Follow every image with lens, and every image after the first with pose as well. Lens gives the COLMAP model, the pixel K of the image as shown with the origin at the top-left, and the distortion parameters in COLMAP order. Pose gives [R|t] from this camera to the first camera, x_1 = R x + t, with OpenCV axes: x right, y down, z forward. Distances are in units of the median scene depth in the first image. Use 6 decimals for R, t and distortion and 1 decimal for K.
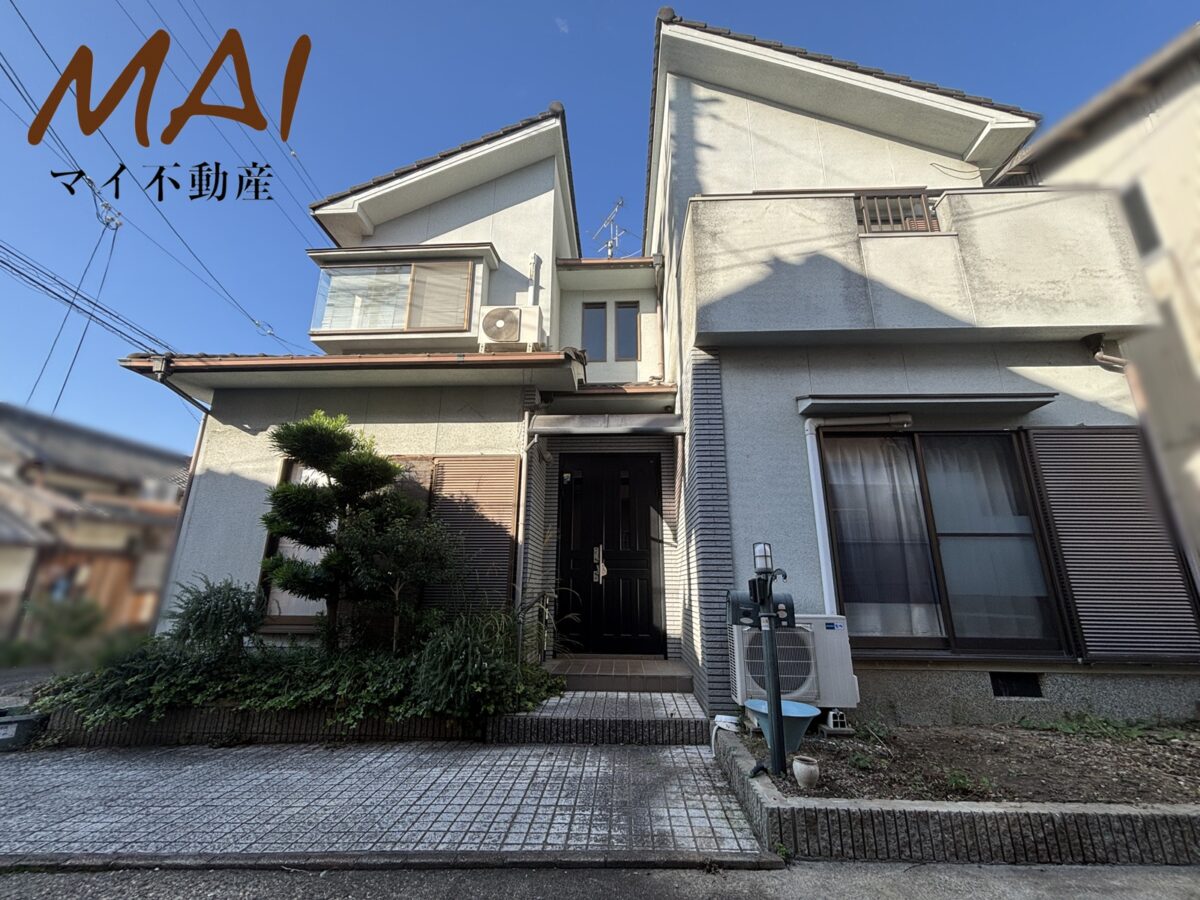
lens RADIAL K [[482.5, 0, 600.0], [0, 482.5, 450.0], [0, 0, 1]] dist [-0.003989, -0.000262]
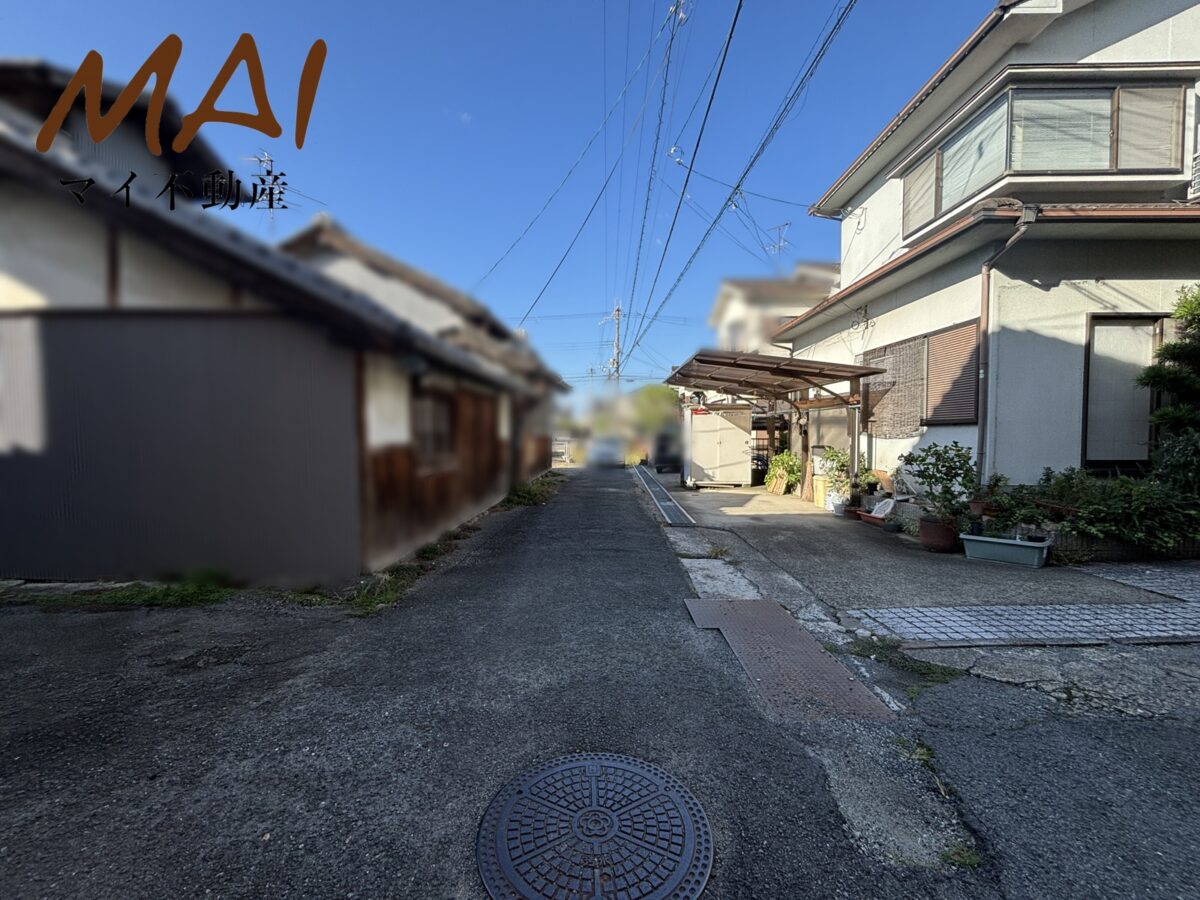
lens RADIAL K [[482.5, 0, 600.0], [0, 482.5, 450.0], [0, 0, 1]] dist [-0.003989, -0.000262]
pose [[0.999319, -0.009262, 0.035719, -1.667272], [-0.001850, 0.954189, 0.299200, -0.013002], [-0.036854, -0.299062, 0.953522, -0.004298]]
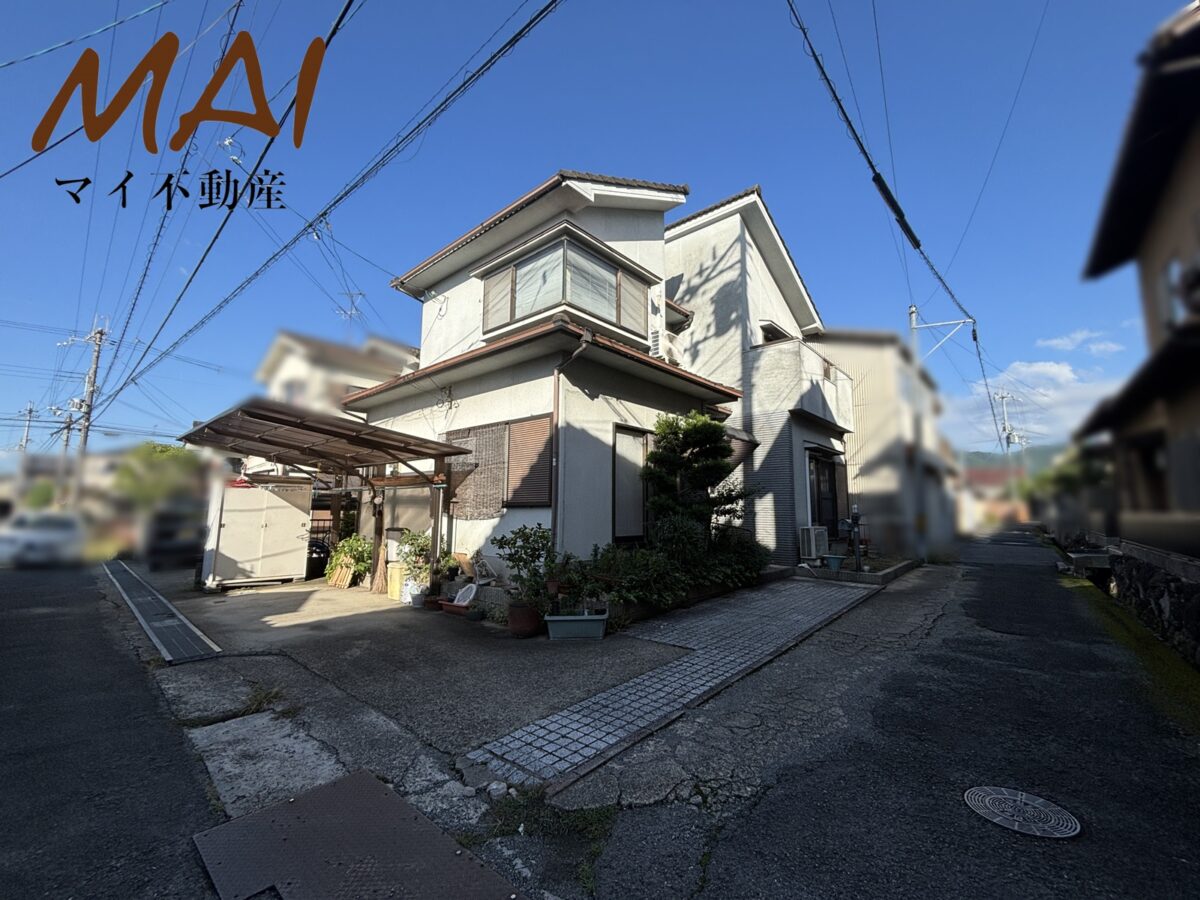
lens RADIAL K [[486.9, 0, 596.2], [0, 486.9, 448.2], [0, 0, 1]] dist [0.001715, -0.000088]
pose [[0.632279, 0.097645, 0.768563, -1.644672], [-0.206669, 0.977336, 0.045852, 0.030229], [-0.746667, -0.187829, 0.638129, 0.179556]]
